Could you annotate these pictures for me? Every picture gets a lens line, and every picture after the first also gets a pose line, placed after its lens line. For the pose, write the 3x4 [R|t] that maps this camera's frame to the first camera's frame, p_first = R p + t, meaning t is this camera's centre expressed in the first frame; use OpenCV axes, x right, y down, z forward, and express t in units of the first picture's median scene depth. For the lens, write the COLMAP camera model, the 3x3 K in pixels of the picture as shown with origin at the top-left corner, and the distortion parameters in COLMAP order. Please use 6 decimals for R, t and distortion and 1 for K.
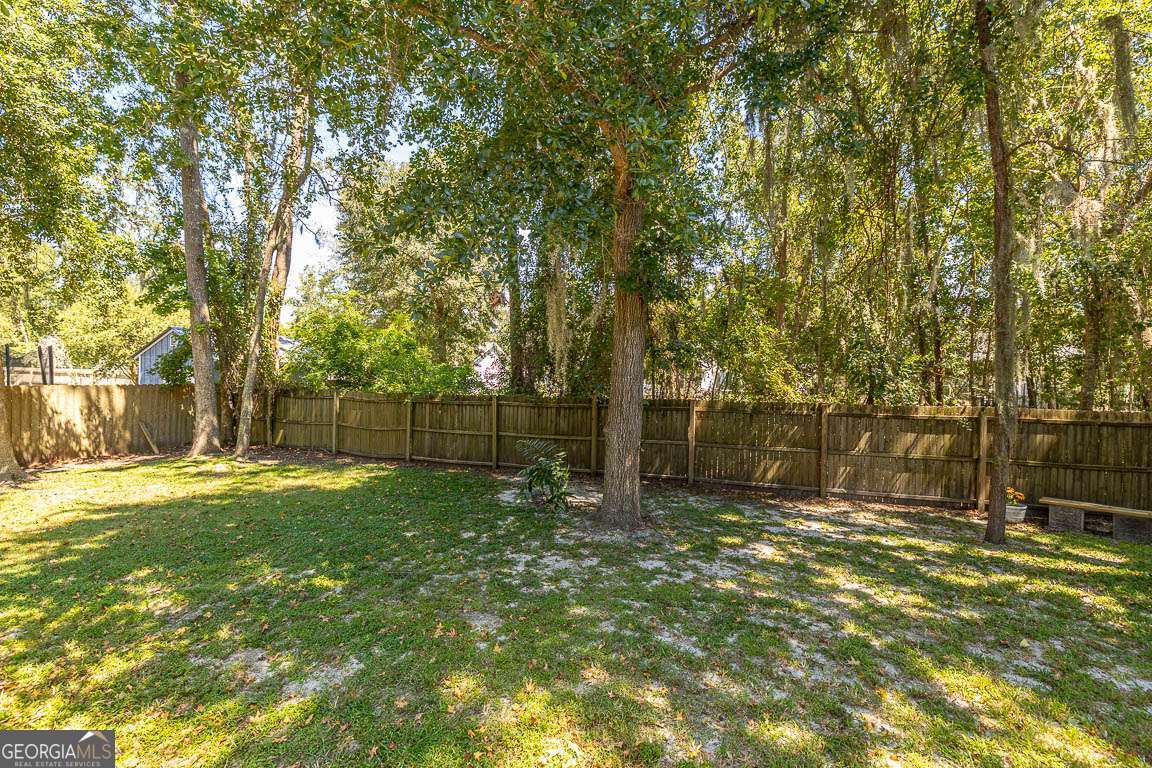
lens RADIAL K [[487.0, 0, 579.4], [0, 487.0, 378.4], [0, 0, 1]] dist [0.004176, -0.000317]
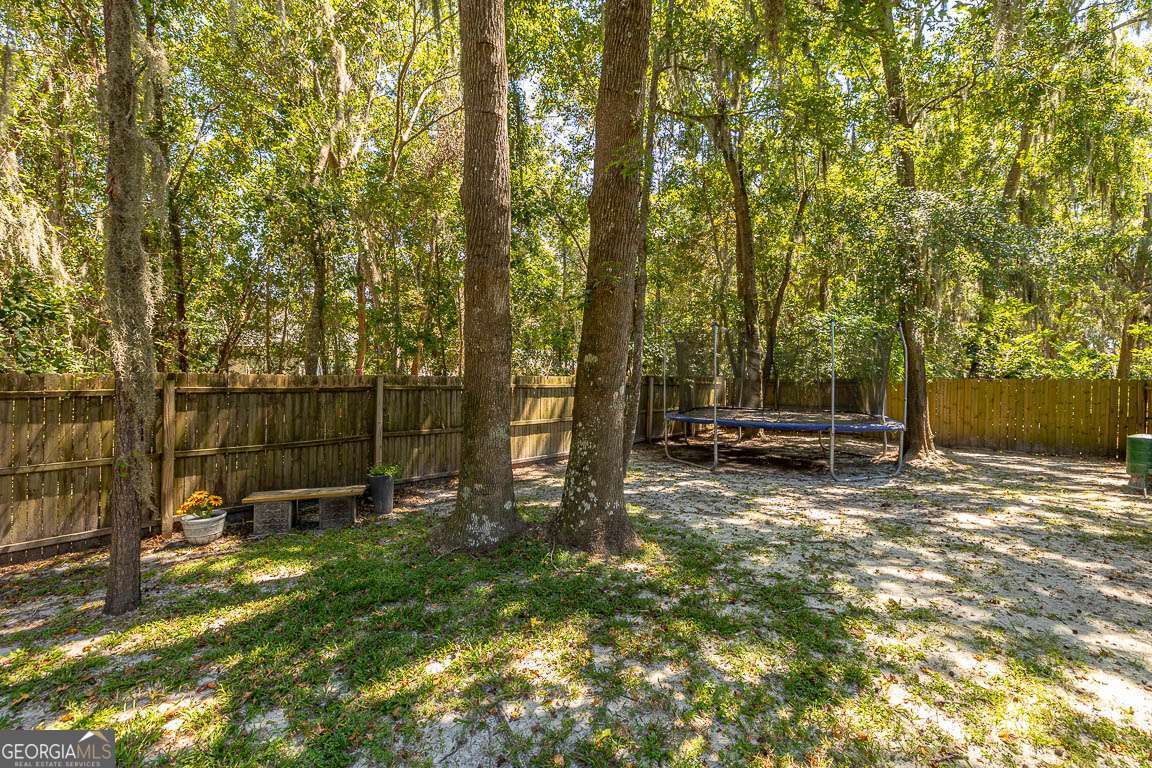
lens RADIAL K [[487.0, 0, 573.2], [0, 487.0, 373.3], [0, 0, 1]] dist [0.004176, -0.000317]
pose [[0.377973, -0.002799, 0.925812, 0.461787], [-0.006463, 0.999963, 0.005662, 0.057245], [-0.925794, -0.008124, 0.377941, 0.285436]]
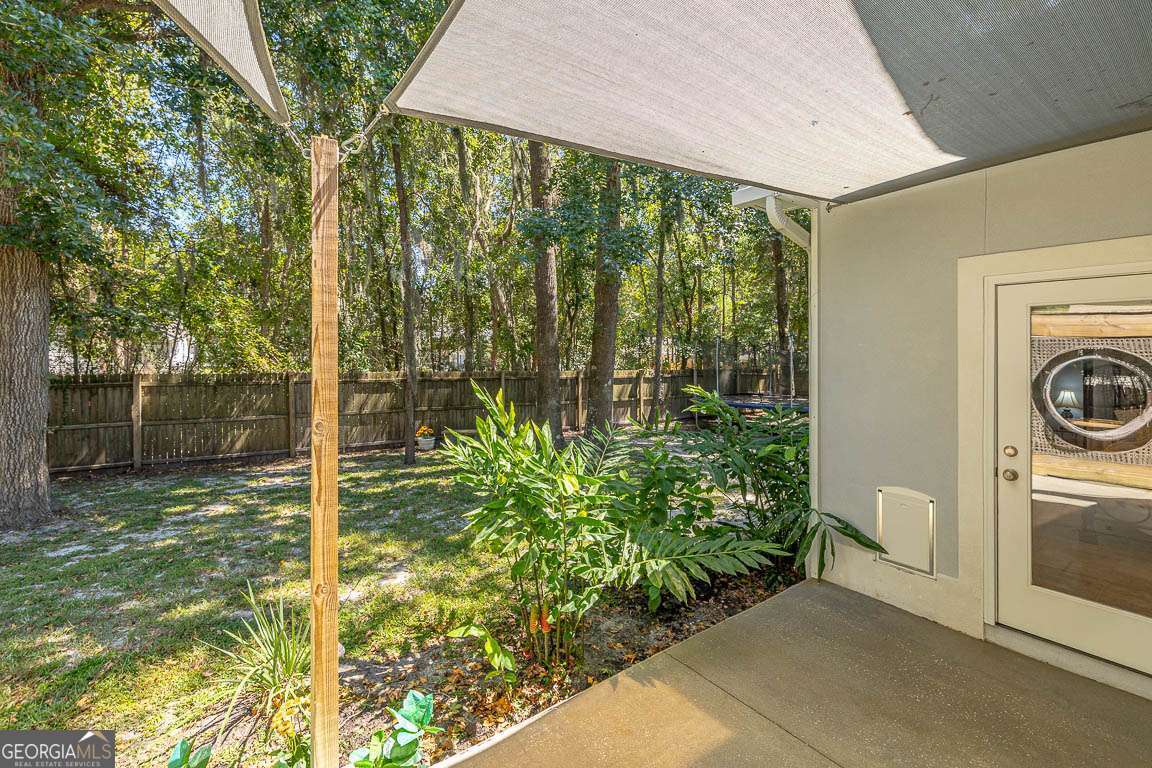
lens RADIAL K [[487.0, 0, 573.2], [0, 487.0, 370.2], [0, 0, 1]] dist [0.004176, -0.000317]
pose [[0.598165, -0.029406, 0.800833, -0.005827], [-0.000889, 0.999302, 0.037358, 0.003184], [-0.801372, -0.023058, 0.597721, -0.208062]]
